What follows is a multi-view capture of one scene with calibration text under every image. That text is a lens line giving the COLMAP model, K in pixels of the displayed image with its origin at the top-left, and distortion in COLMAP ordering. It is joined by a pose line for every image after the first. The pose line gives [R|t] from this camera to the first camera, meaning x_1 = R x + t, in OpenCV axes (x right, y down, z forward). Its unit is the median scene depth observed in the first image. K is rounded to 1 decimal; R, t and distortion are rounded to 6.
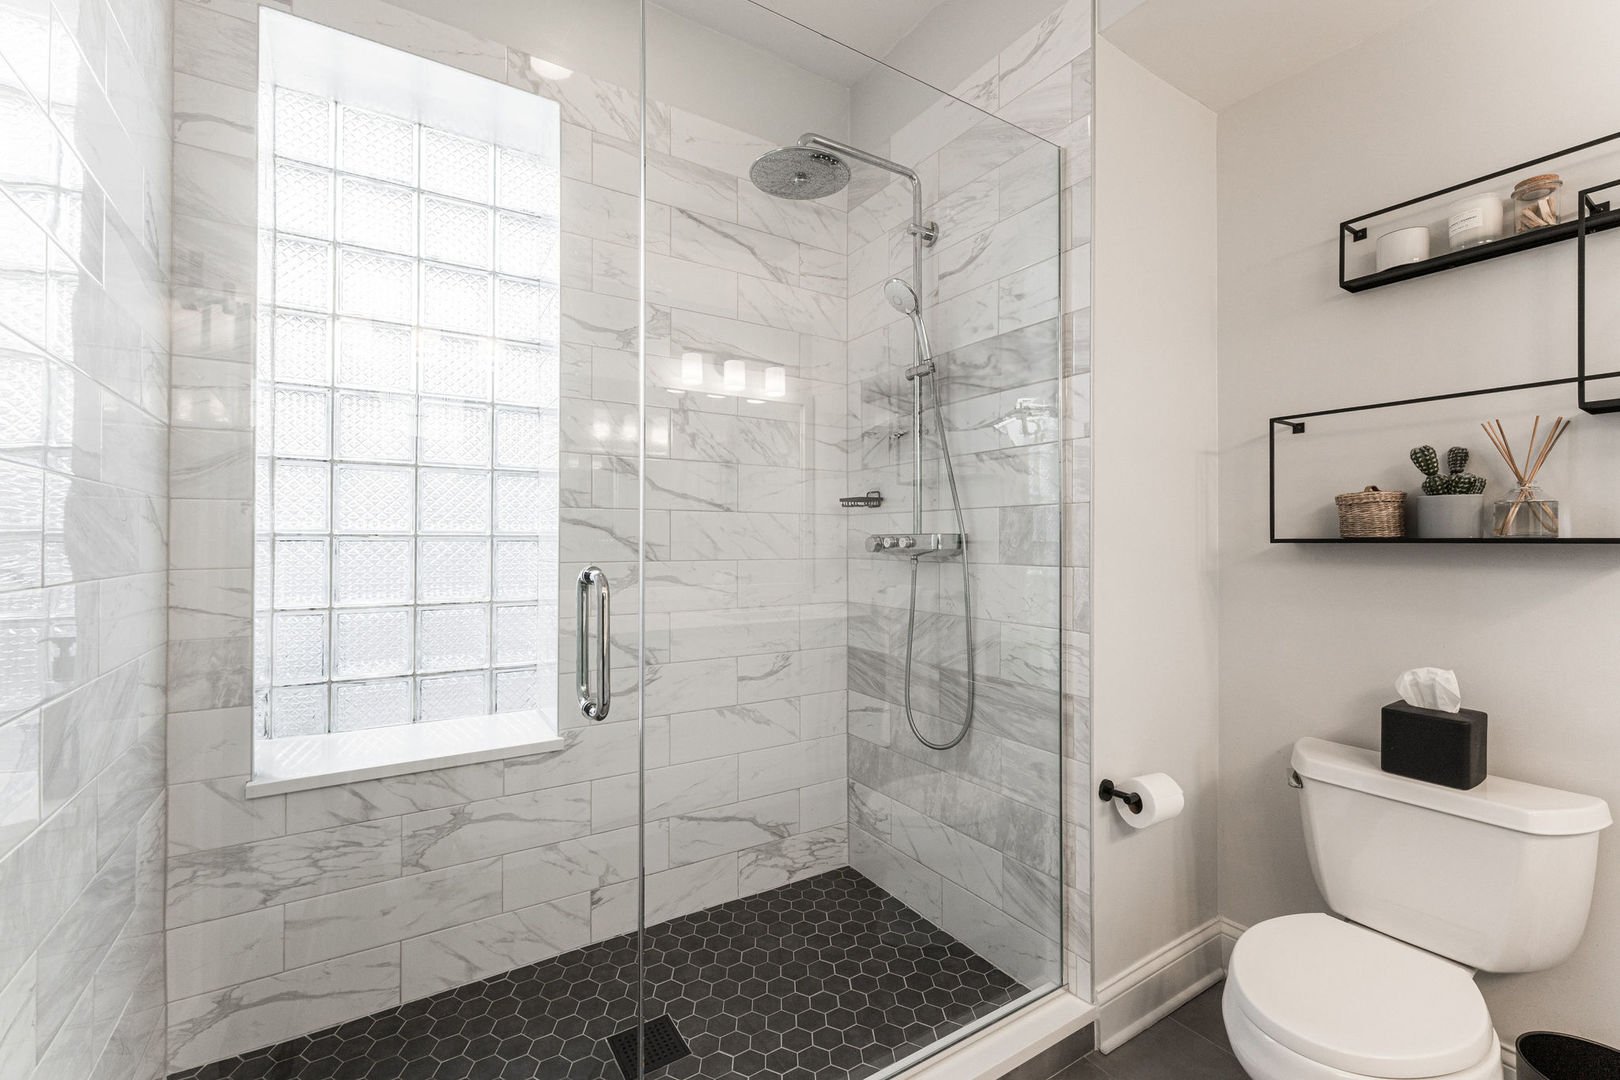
lens RADIAL K [[641.5, 0, 791.8], [0, 641.5, 539.6], [0, 0, 1]] dist [-0.030769, -0.000191]
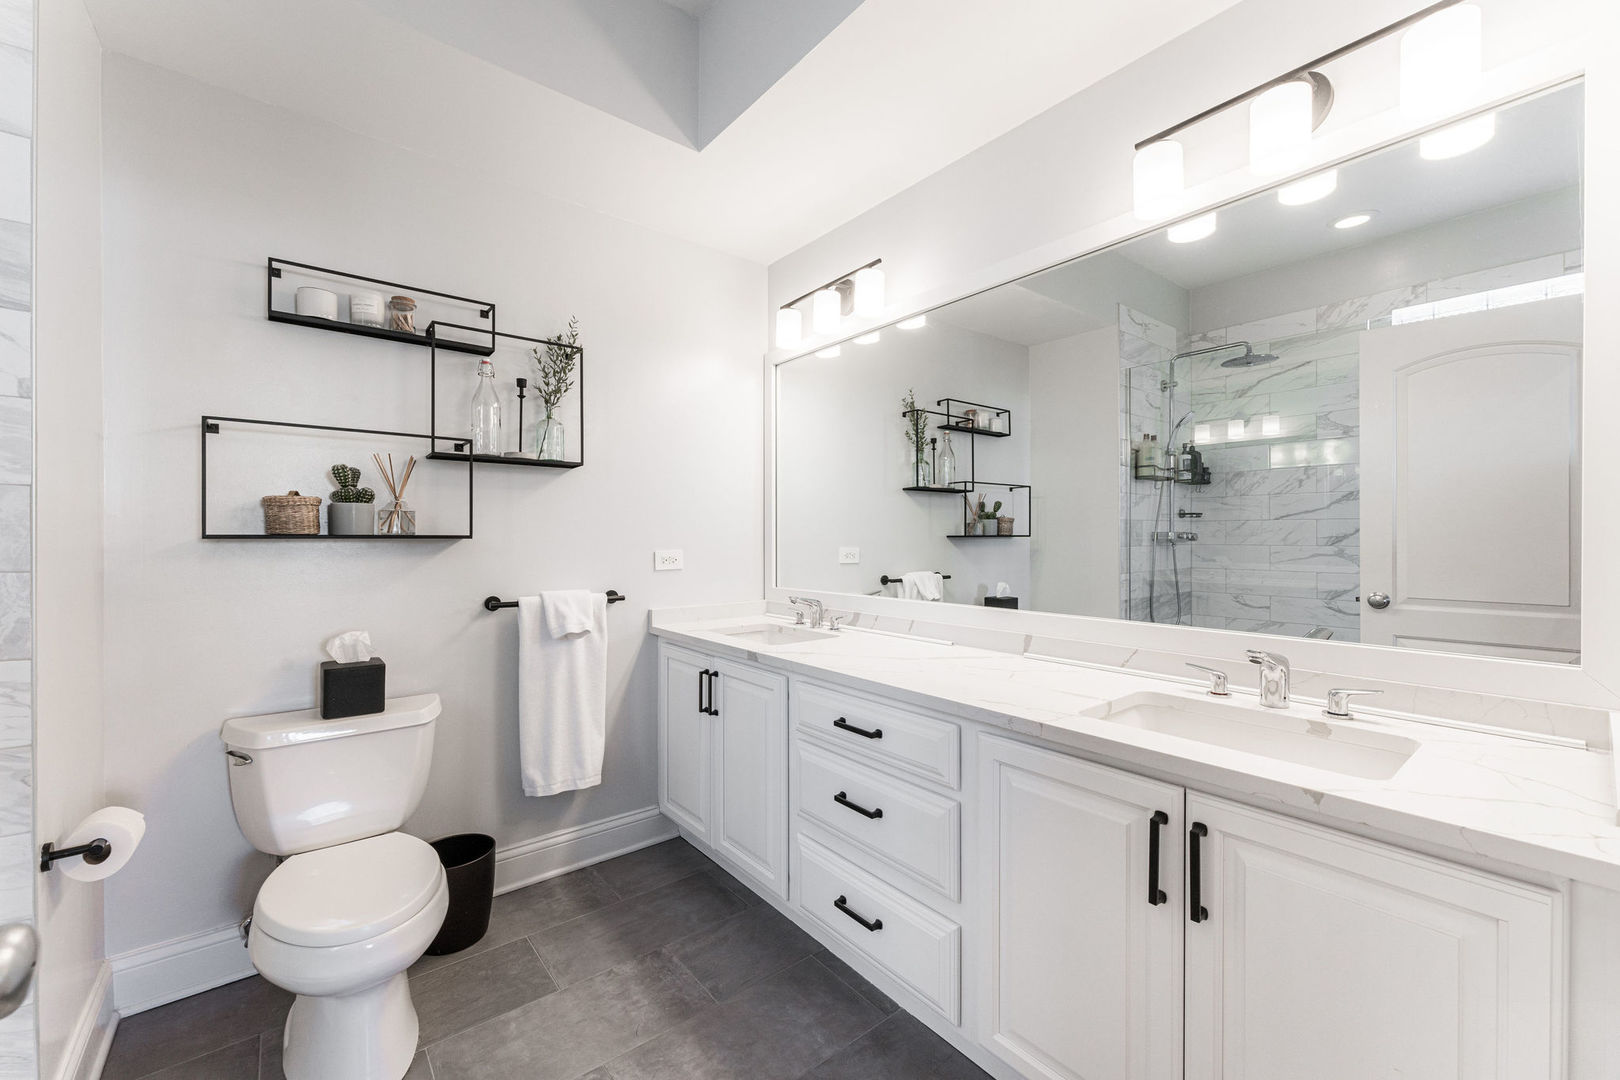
lens RADIAL K [[641.5, 0, 791.8], [0, 641.5, 539.6], [0, 0, 1]] dist [-0.030769, -0.000191]
pose [[-0.131367, -0.003050, 0.991329, -0.433254], [-0.001383, 0.999995, 0.002893, 0.002660], [-0.991333, -0.000991, -0.131370, 0.231598]]
